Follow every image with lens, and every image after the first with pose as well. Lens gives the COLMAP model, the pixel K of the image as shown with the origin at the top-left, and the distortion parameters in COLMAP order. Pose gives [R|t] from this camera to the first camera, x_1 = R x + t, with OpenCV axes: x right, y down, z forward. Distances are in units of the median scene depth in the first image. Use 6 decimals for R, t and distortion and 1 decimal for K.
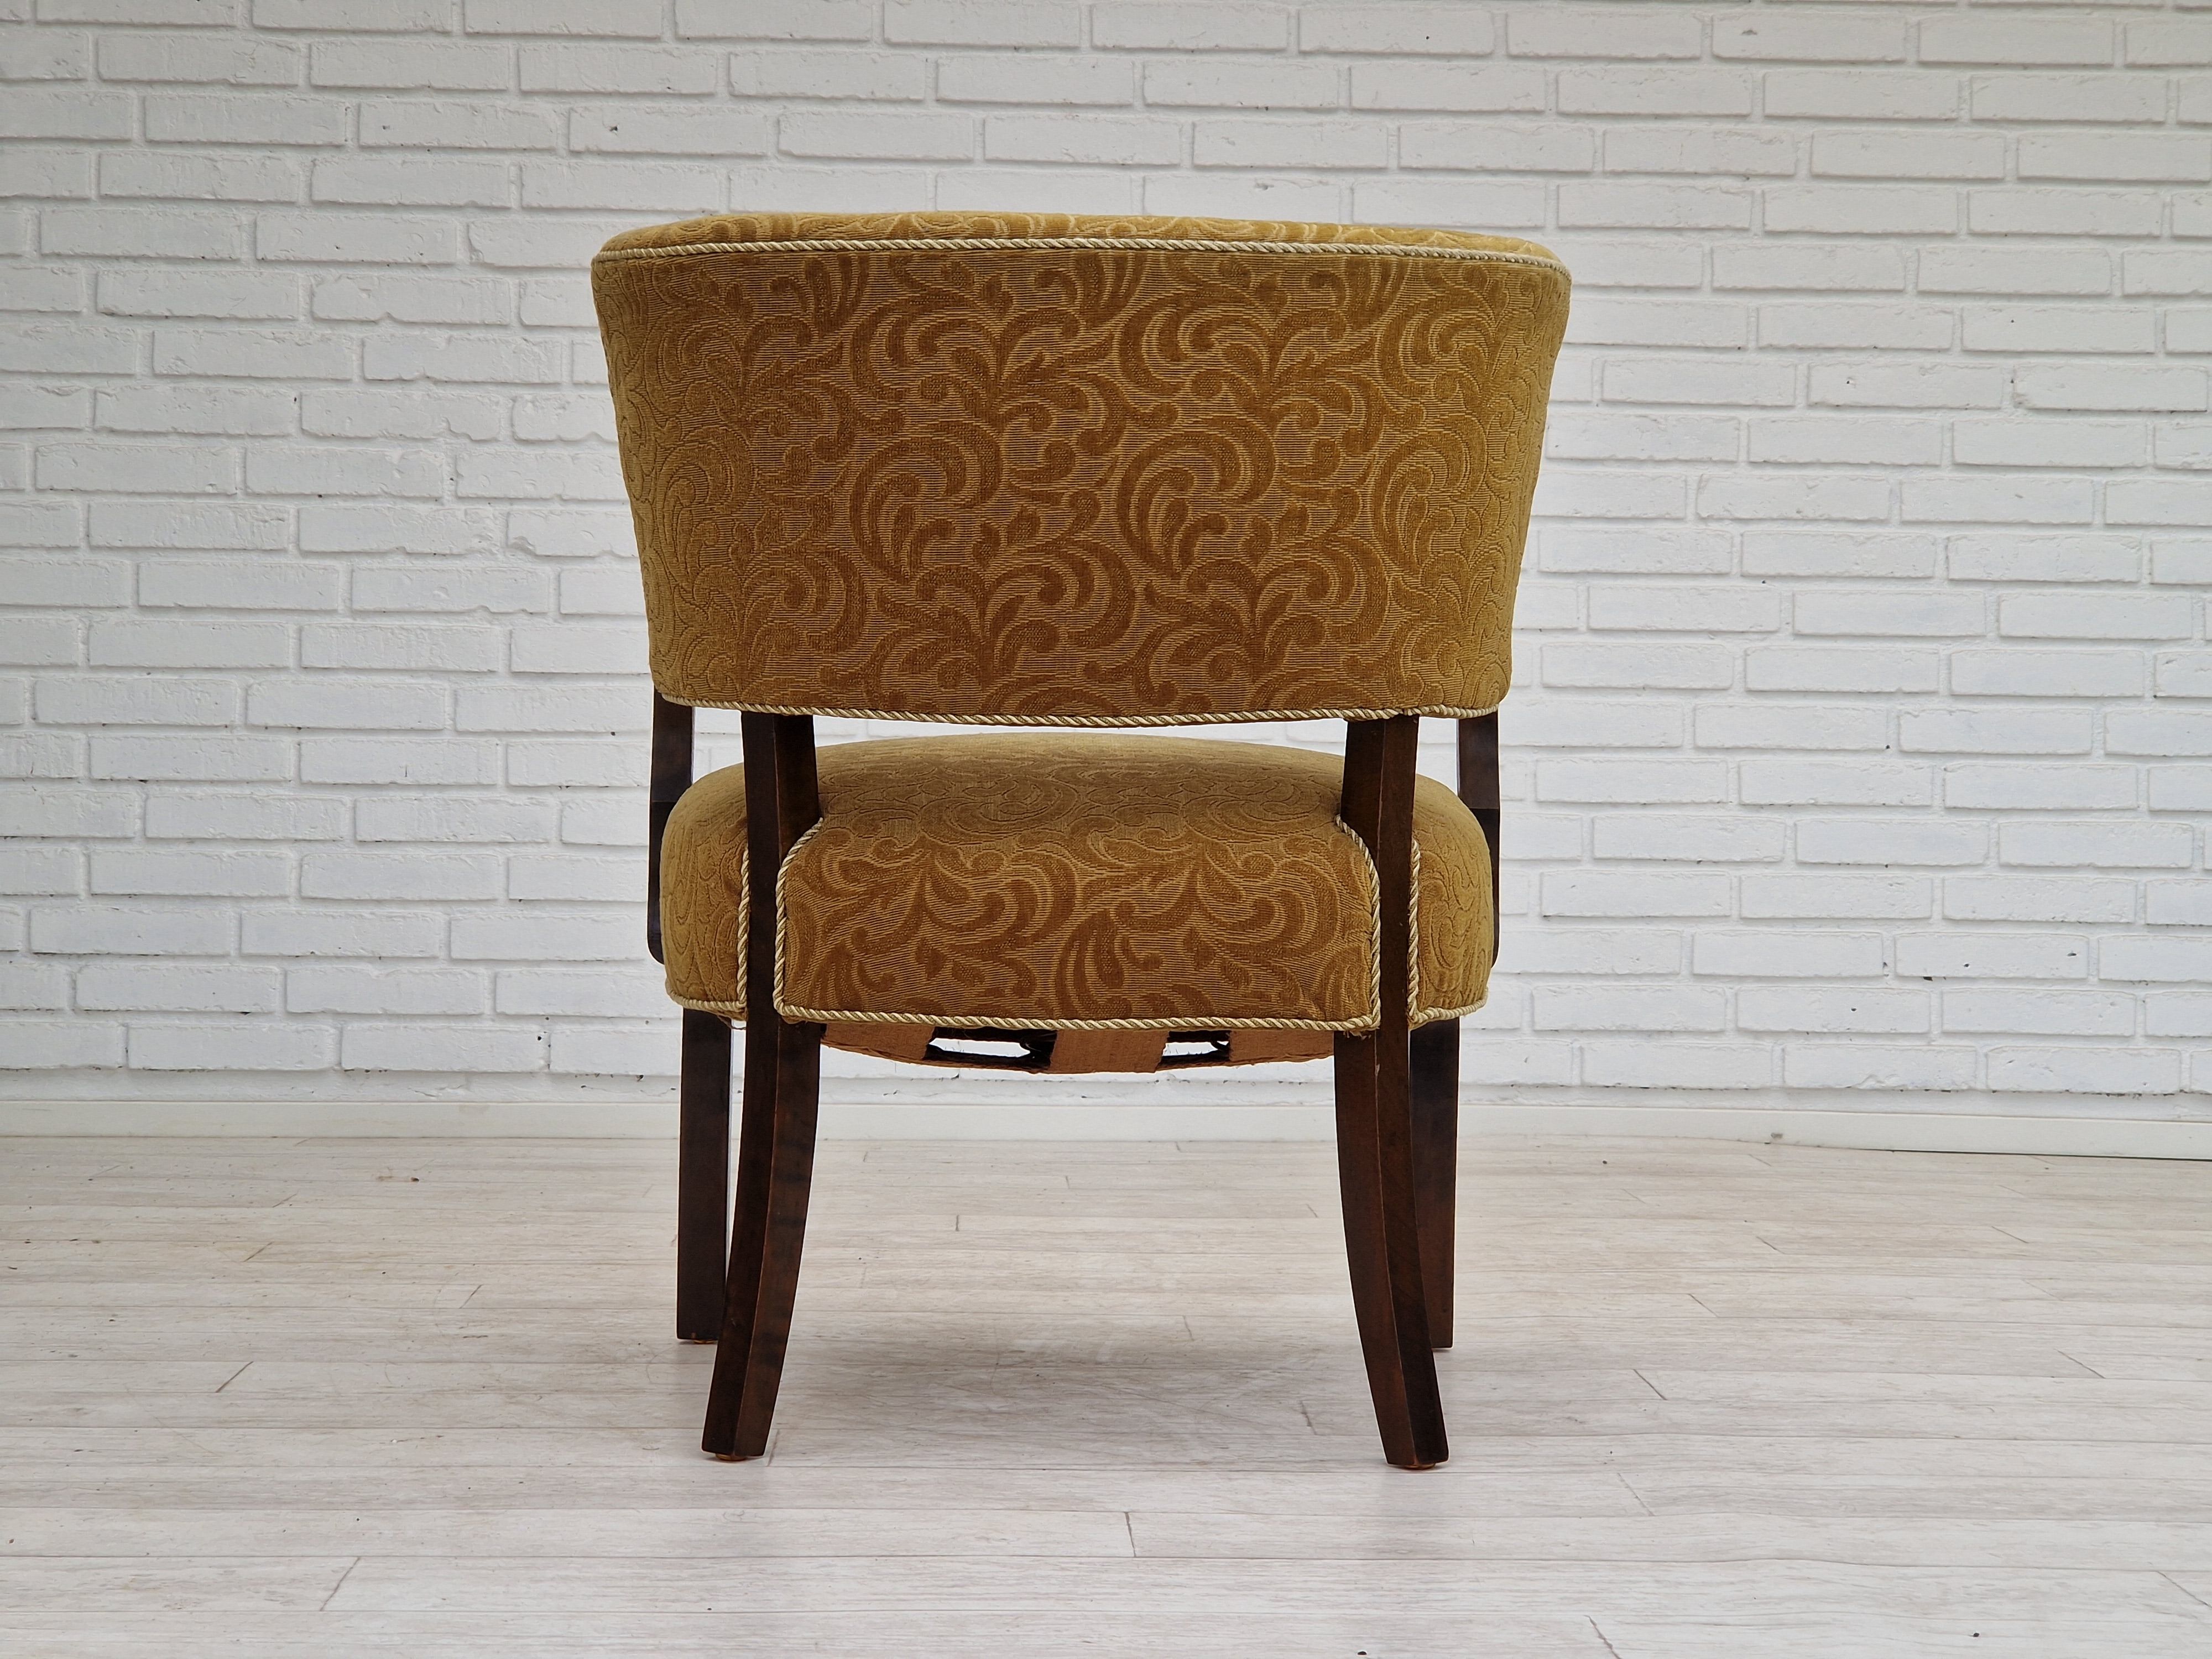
lens RADIAL K [[4396.4, 0, 1108.3], [0, 4396.4, 858.8], [0, 0, 1]] dist [0.012619, 0.517073]
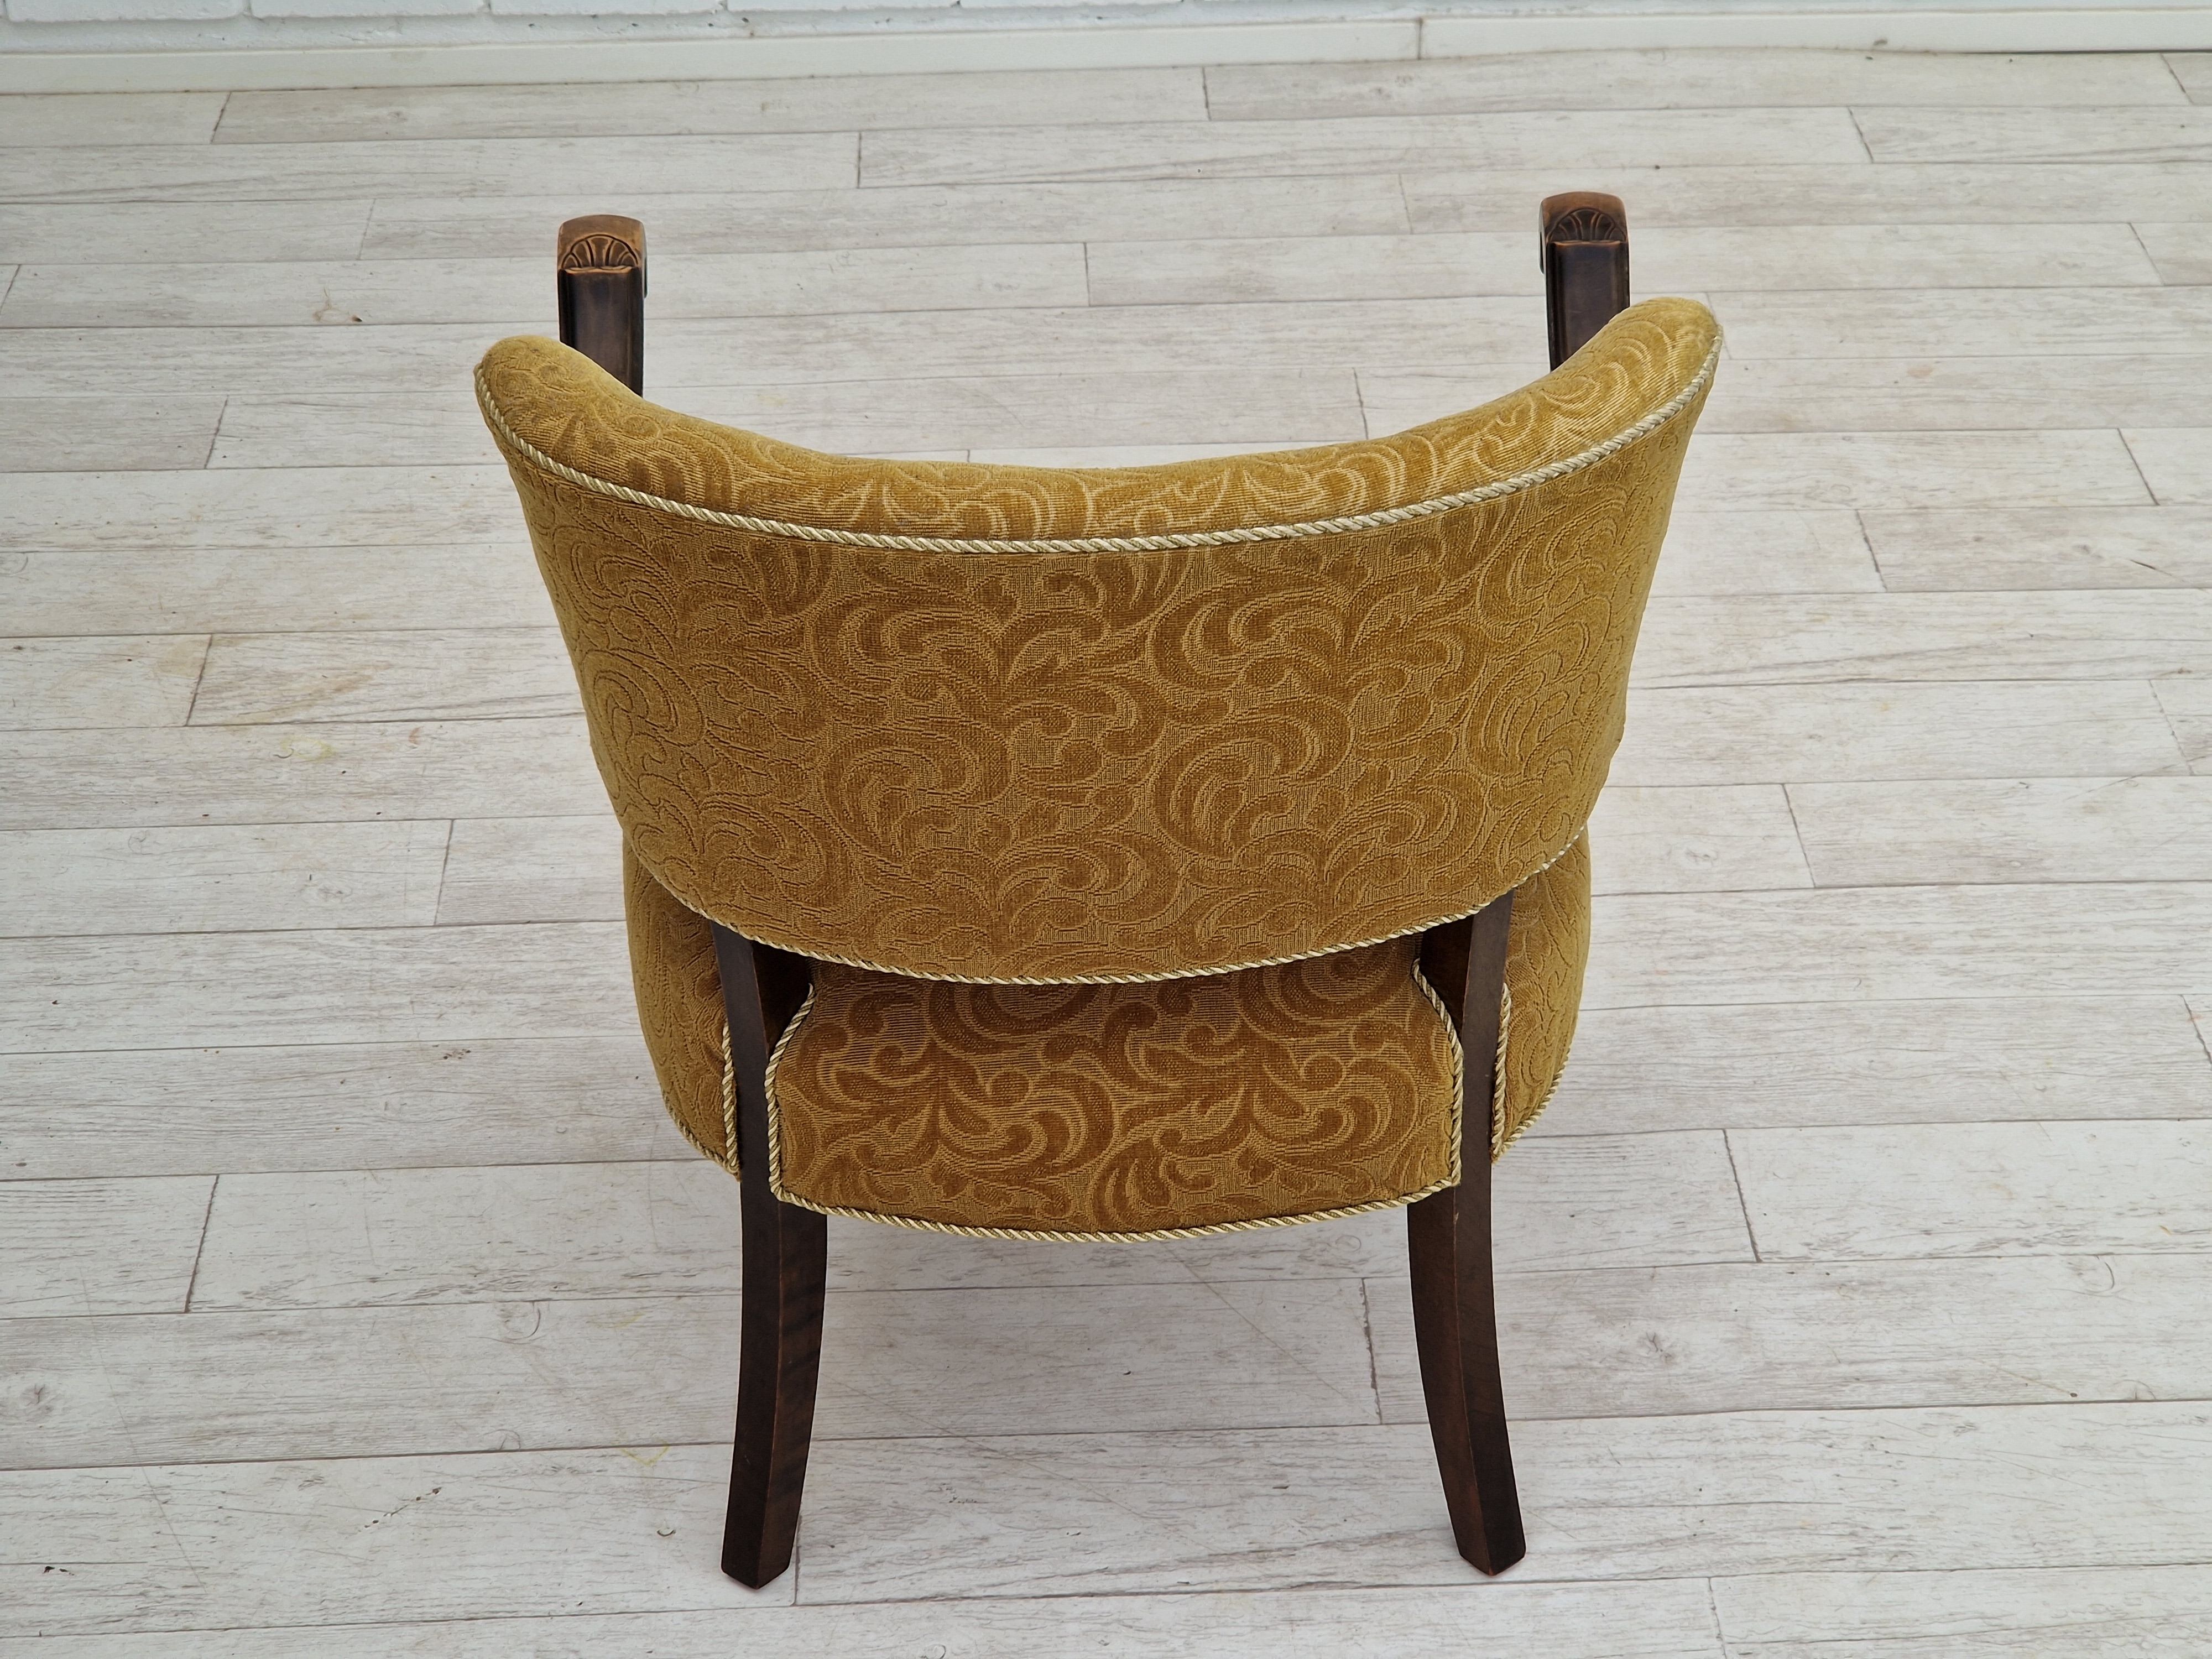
lens RADIAL K [[4307.3, 0, 1142.6], [0, 4307.3, 890.6], [0, 0, 1]] dist [0.089021, -0.102278]
pose [[0.999754, -0.022166, -0.000532, -0.000065], [0.018930, 0.840828, 0.540972, -0.270875], [-0.011544, -0.540849, 0.841041, 0.175994]]
